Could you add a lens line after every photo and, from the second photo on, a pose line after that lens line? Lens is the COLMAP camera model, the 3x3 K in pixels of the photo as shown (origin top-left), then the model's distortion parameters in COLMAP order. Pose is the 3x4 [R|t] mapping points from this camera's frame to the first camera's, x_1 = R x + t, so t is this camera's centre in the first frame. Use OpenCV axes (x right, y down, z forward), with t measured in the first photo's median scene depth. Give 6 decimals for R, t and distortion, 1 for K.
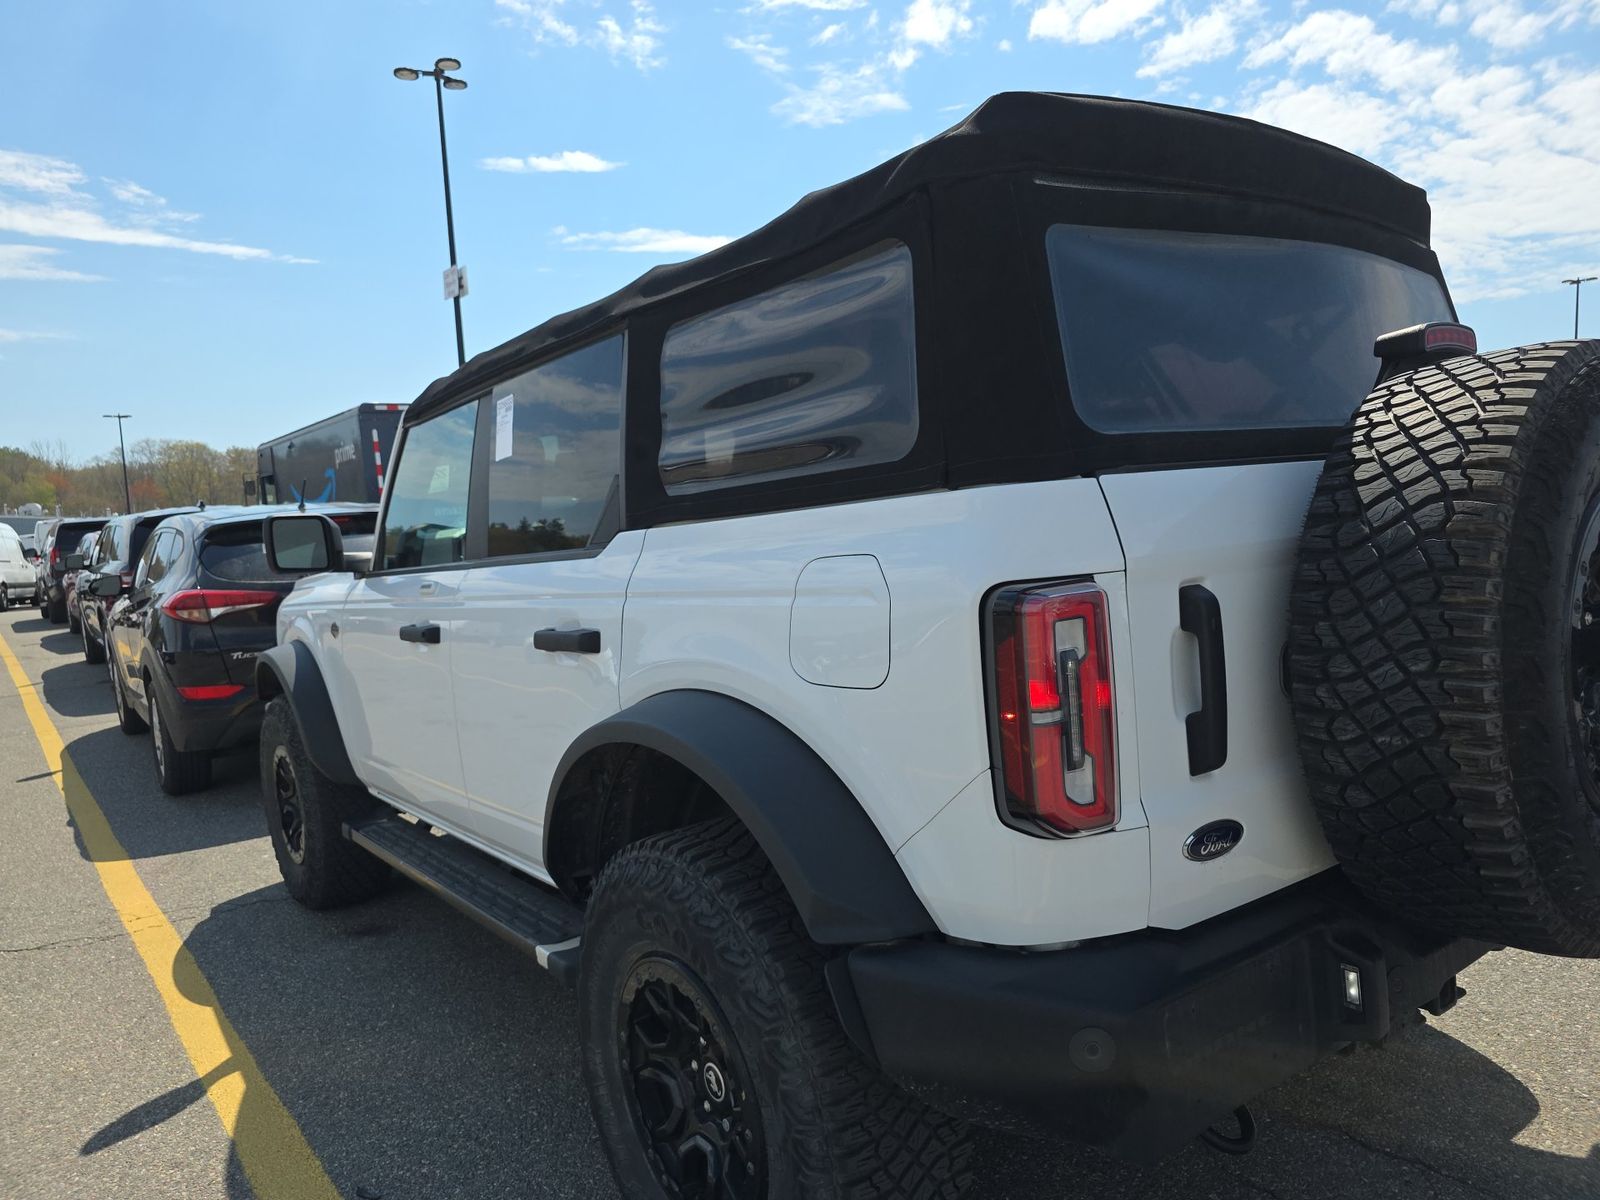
lens RADIAL K [[1089.2, 0, 791.5], [0, 1089.2, 598.4], [0, 0, 1]] dist [0.027900, -0.028842]
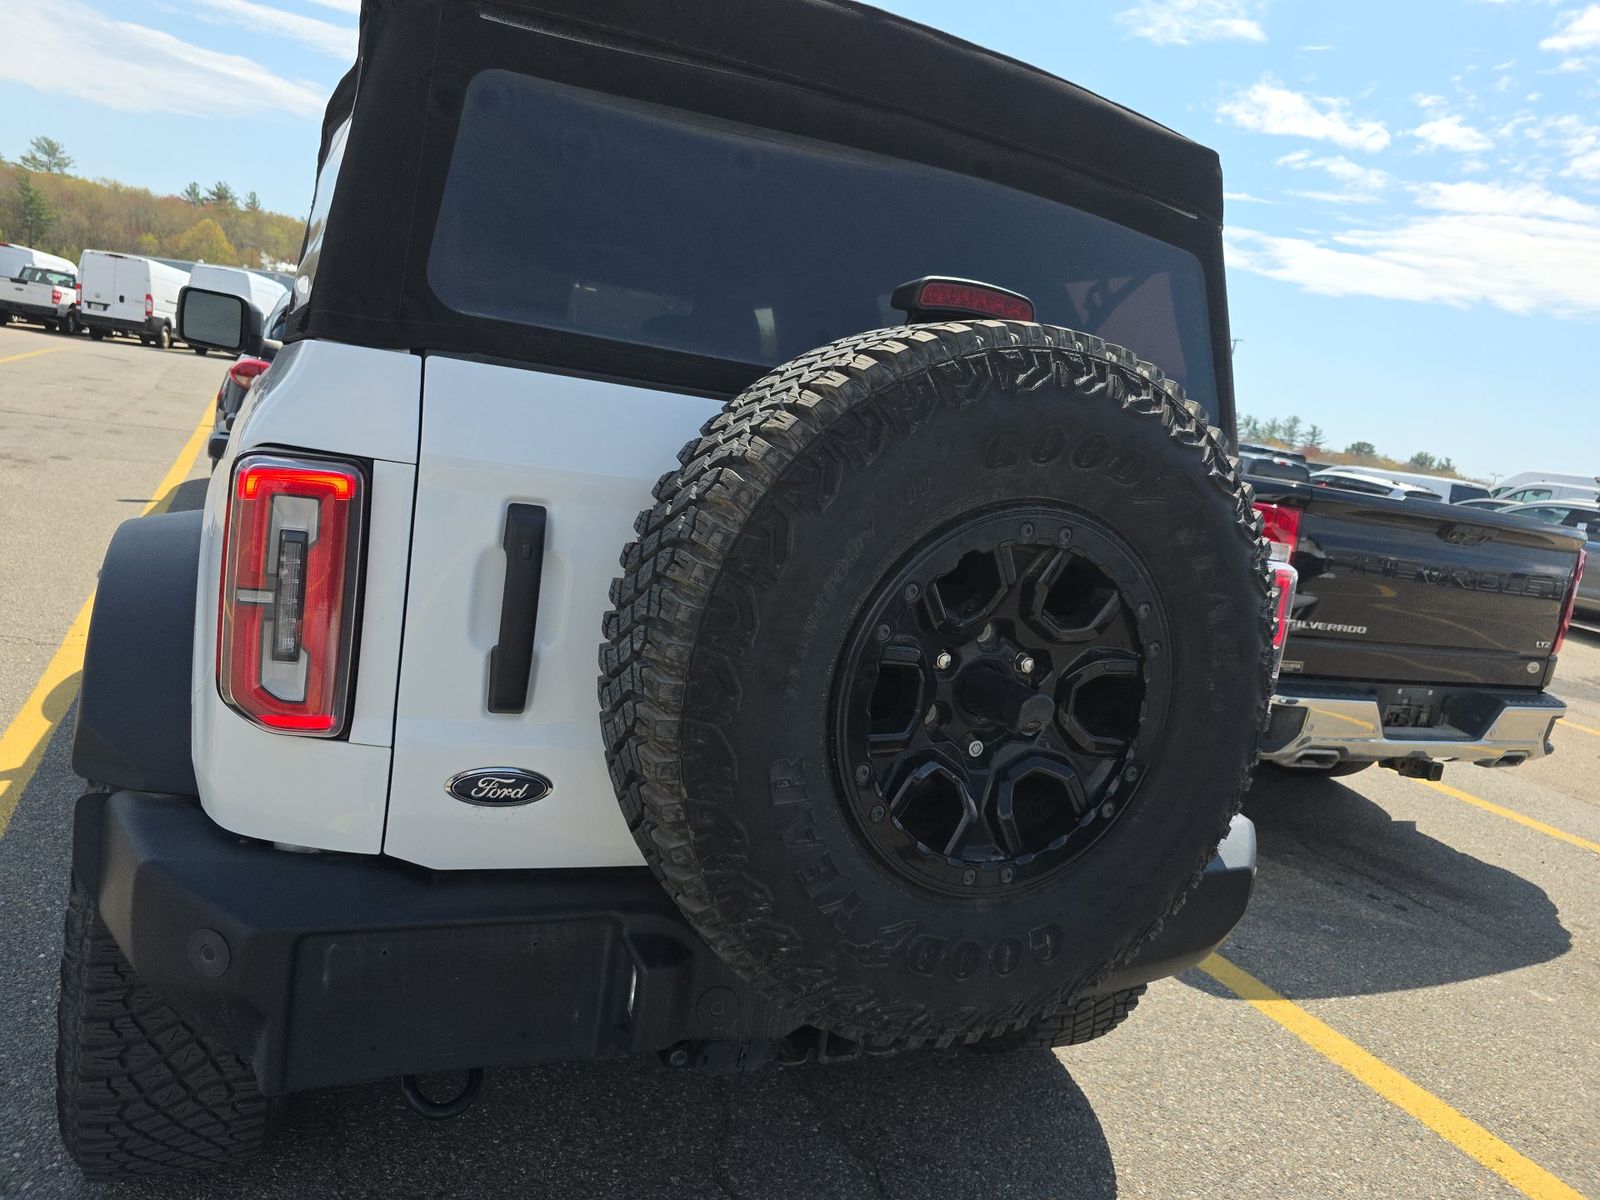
lens RADIAL K [[1095.6, 0, 801.0], [0, 1095.6, 568.3], [0, 0, 1]] dist [0.024211, -0.019439]
pose [[0.953865, 0.246727, -0.171078, 0.744432], [-0.236081, 0.968407, 0.080334, -0.085500], [0.185493, -0.036240, 0.981977, 0.167146]]
